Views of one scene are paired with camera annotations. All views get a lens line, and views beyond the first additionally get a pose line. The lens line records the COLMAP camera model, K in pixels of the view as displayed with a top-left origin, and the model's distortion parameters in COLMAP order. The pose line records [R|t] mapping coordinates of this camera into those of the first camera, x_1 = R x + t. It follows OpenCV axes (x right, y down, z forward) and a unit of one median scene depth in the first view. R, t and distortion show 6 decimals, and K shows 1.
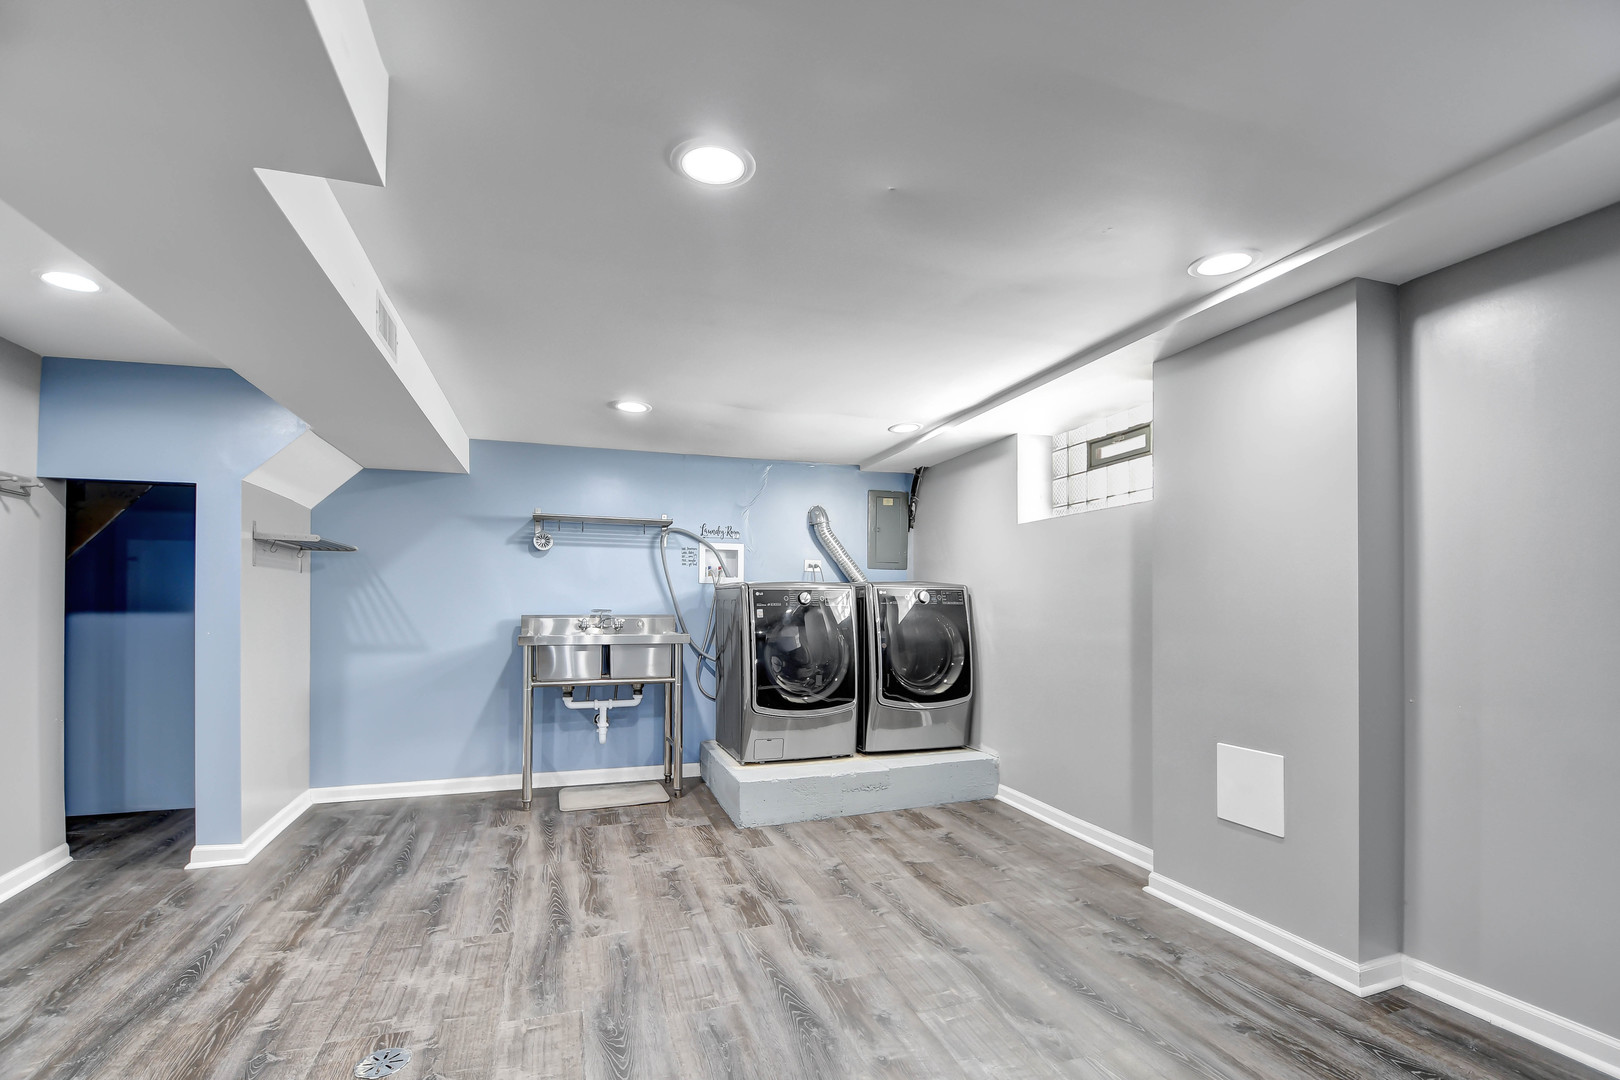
lens RADIAL K [[747.8, 0, 833.0], [0, 747.8, 576.0], [0, 0, 1]] dist [0.020351, -0.026023]
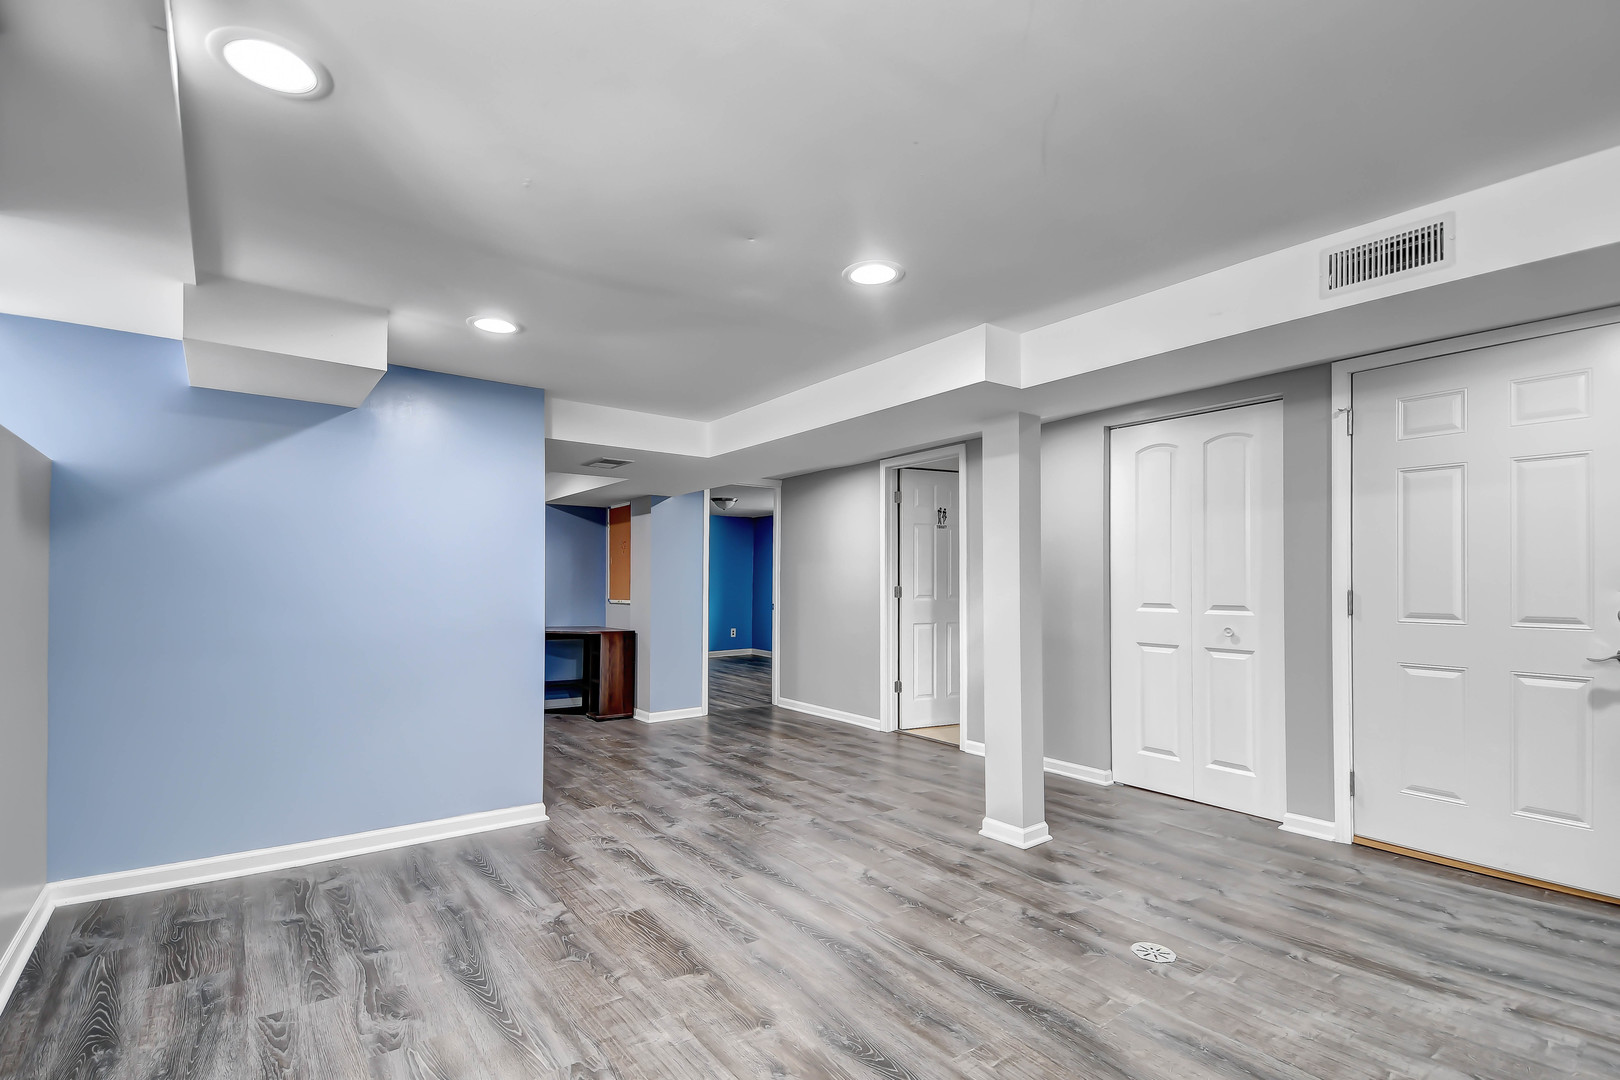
lens RADIAL K [[710.1, 0, 810.2], [0, 710.1, 582.4], [0, 0, 1]] dist [0.066971, -0.025772]
pose [[-0.951346, 0.000872, -0.308122, 0.267744], [0.014468, 0.999019, -0.041842, 0.063598], [0.307783, -0.044264, -0.950426, 1.692719]]
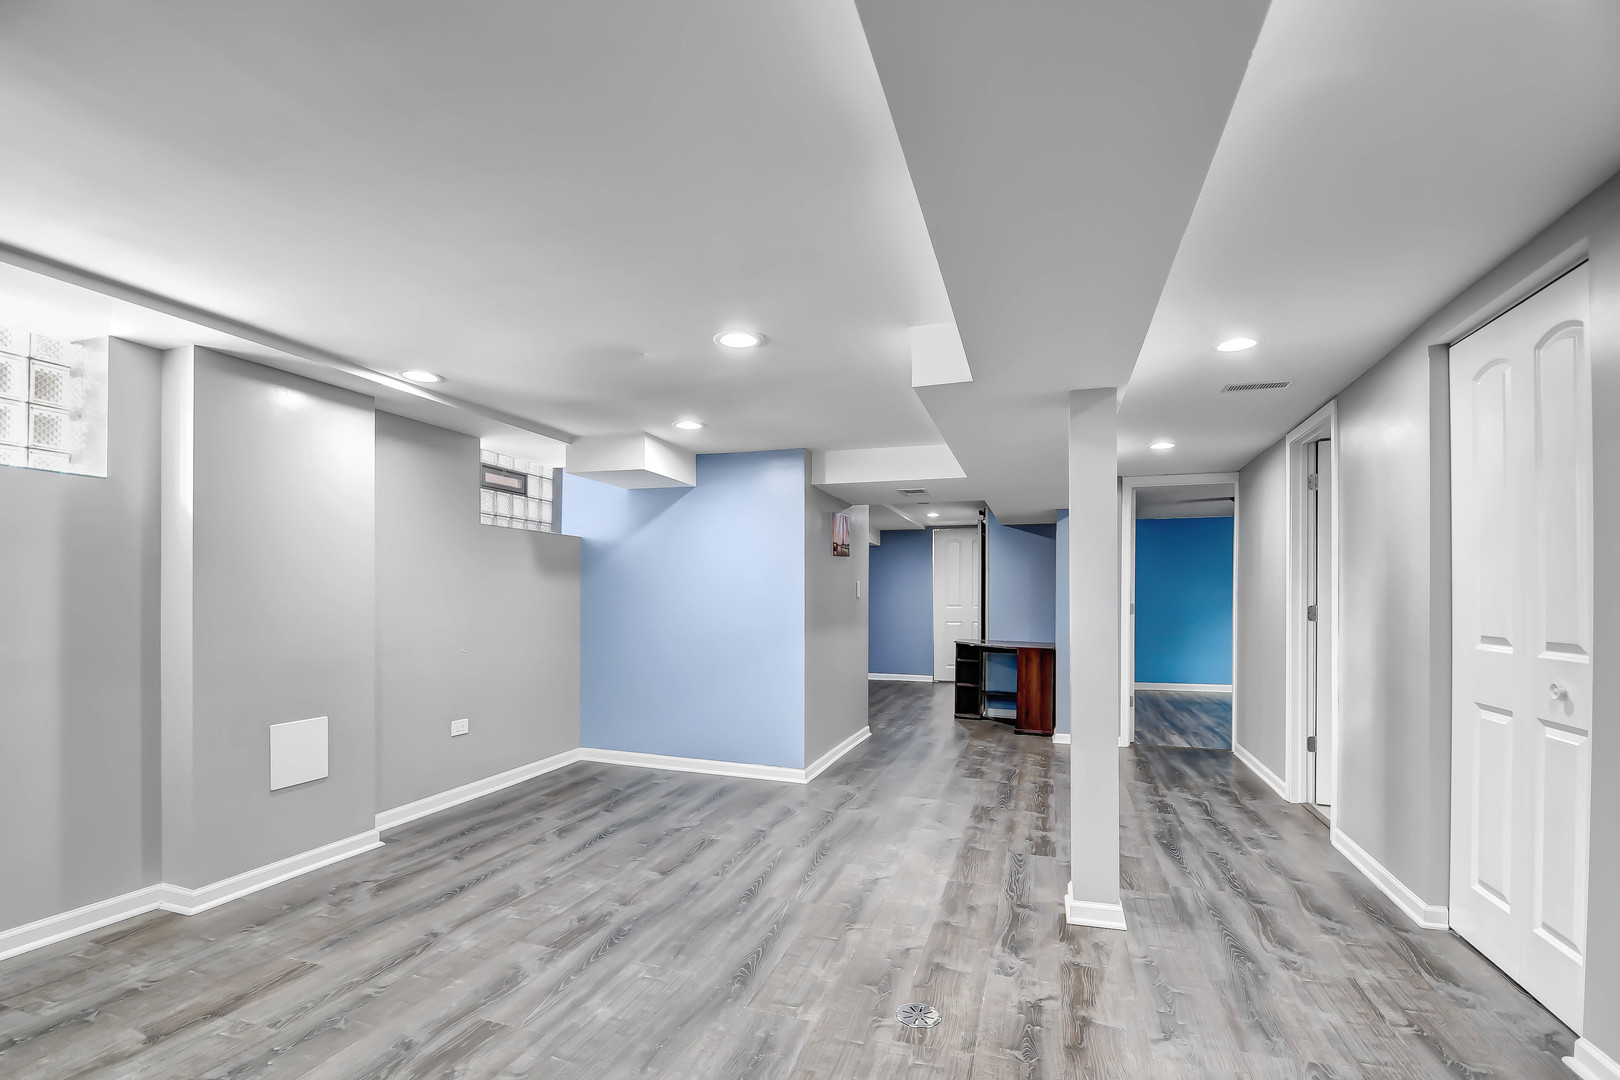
lens RADIAL K [[744.0, 0, 809.2], [0, 744.0, 616.7], [0, 0, 1]] dist [0.019883, -0.030559]
pose [[-0.803587, -0.012531, 0.595056, -0.949556], [-0.025335, 0.999592, -0.013165, 0.063092], [-0.594648, -0.025655, -0.803577, 1.691713]]
